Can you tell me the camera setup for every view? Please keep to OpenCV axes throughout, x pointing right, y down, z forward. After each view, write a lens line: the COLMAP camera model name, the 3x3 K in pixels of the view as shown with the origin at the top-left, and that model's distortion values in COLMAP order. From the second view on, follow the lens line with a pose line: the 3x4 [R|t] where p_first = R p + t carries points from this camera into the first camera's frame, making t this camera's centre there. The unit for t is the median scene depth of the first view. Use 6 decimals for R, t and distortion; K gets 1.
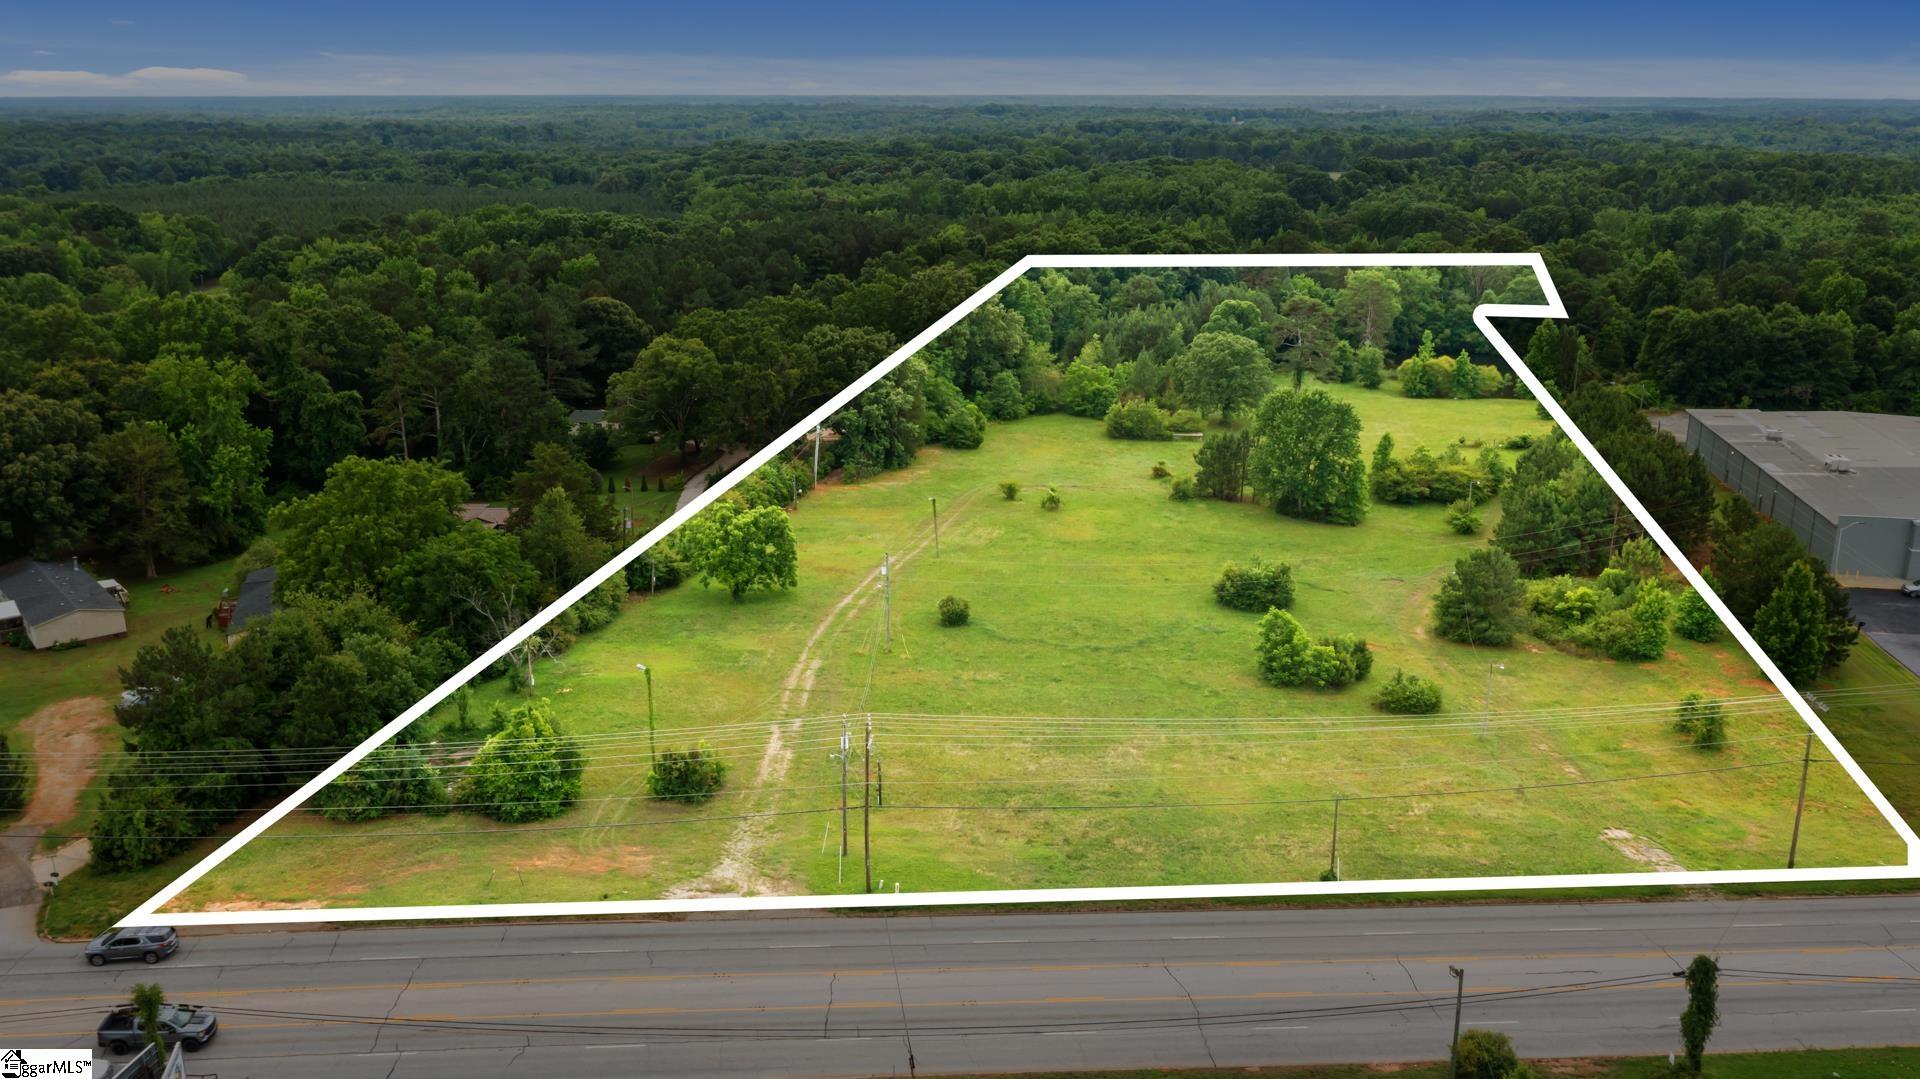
lens RADIAL K [[1548.4, 0, 960.8], [0, 1548.4, 533.9], [0, 0, 1]] dist [-0.015909, -0.005675]
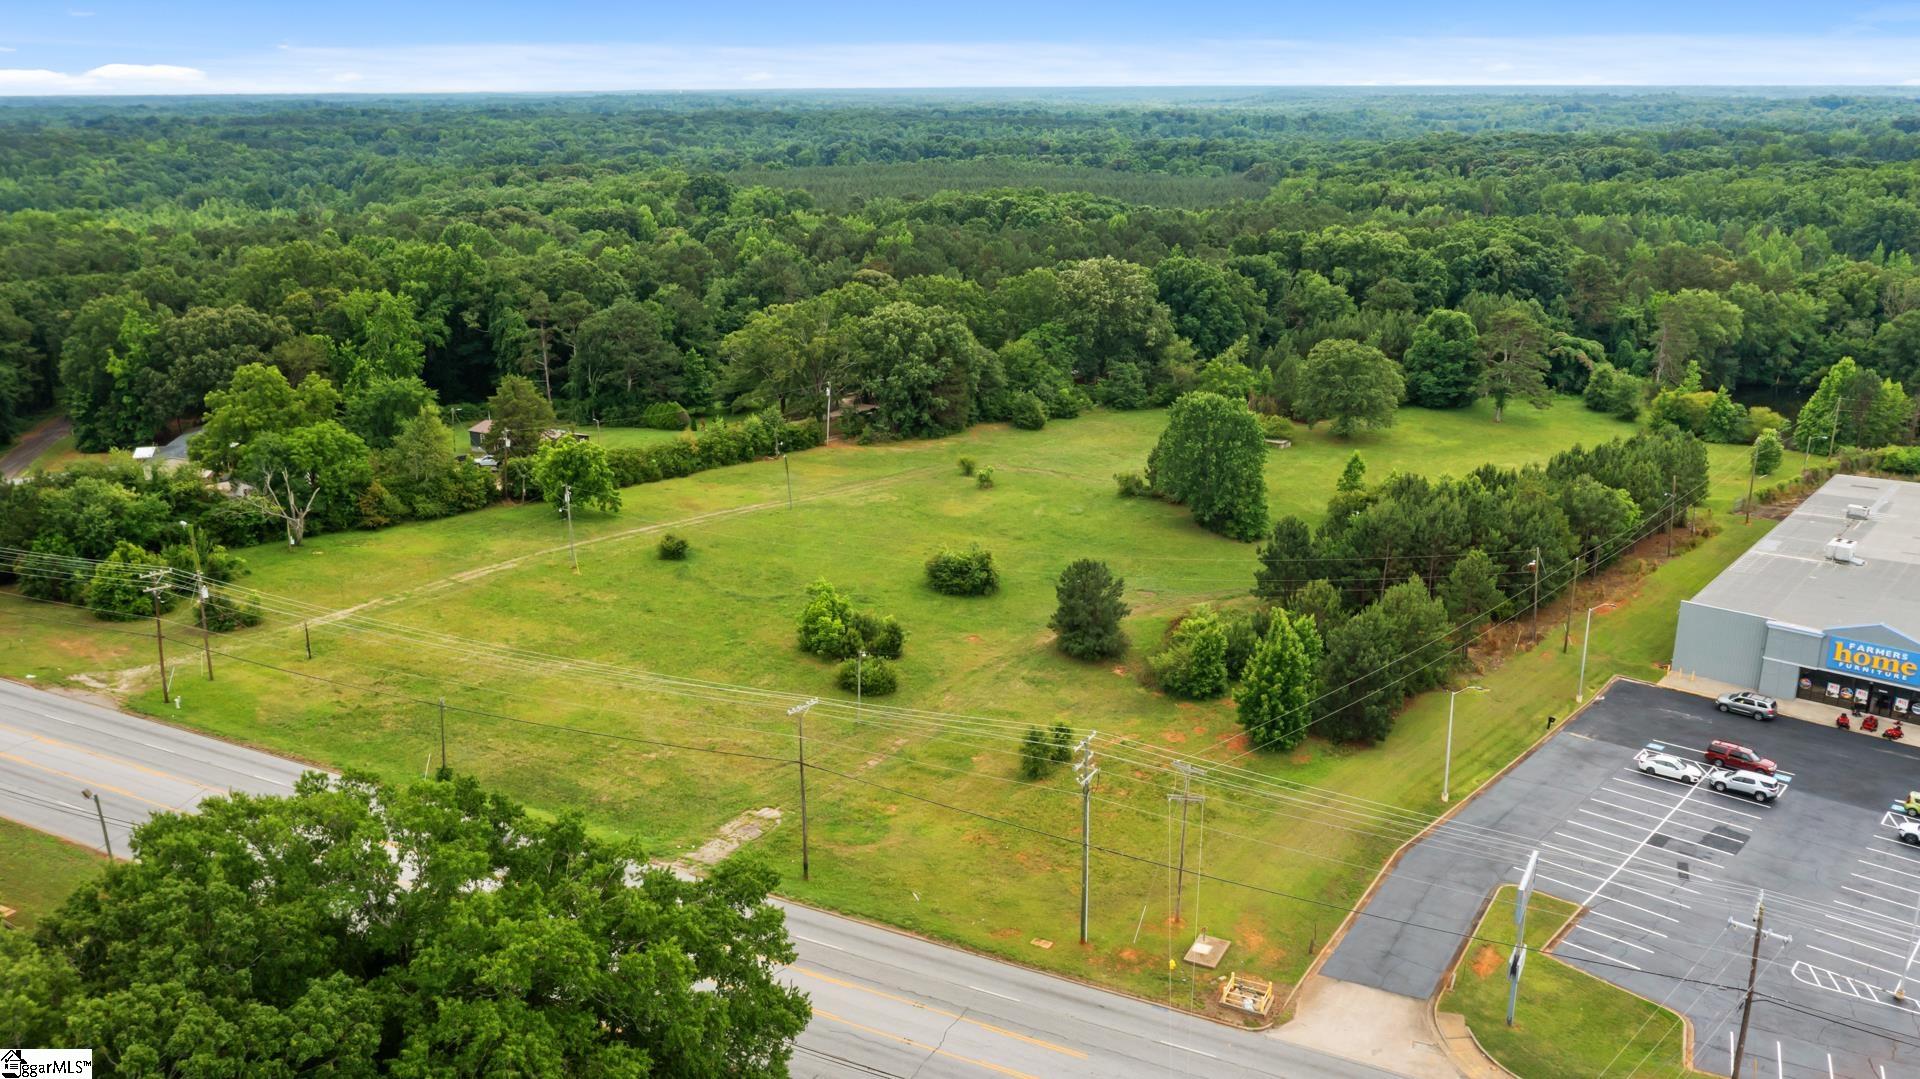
lens RADIAL K [[1548.4, 0, 963.1], [0, 1548.4, 546.7], [0, 0, 1]] dist [-0.015909, -0.005675]
pose [[0.860754, 0.140216, -0.489328, 0.514352], [-0.133427, 0.989850, 0.048936, -0.024057], [0.491223, 0.023168, 0.870726, 0.084462]]
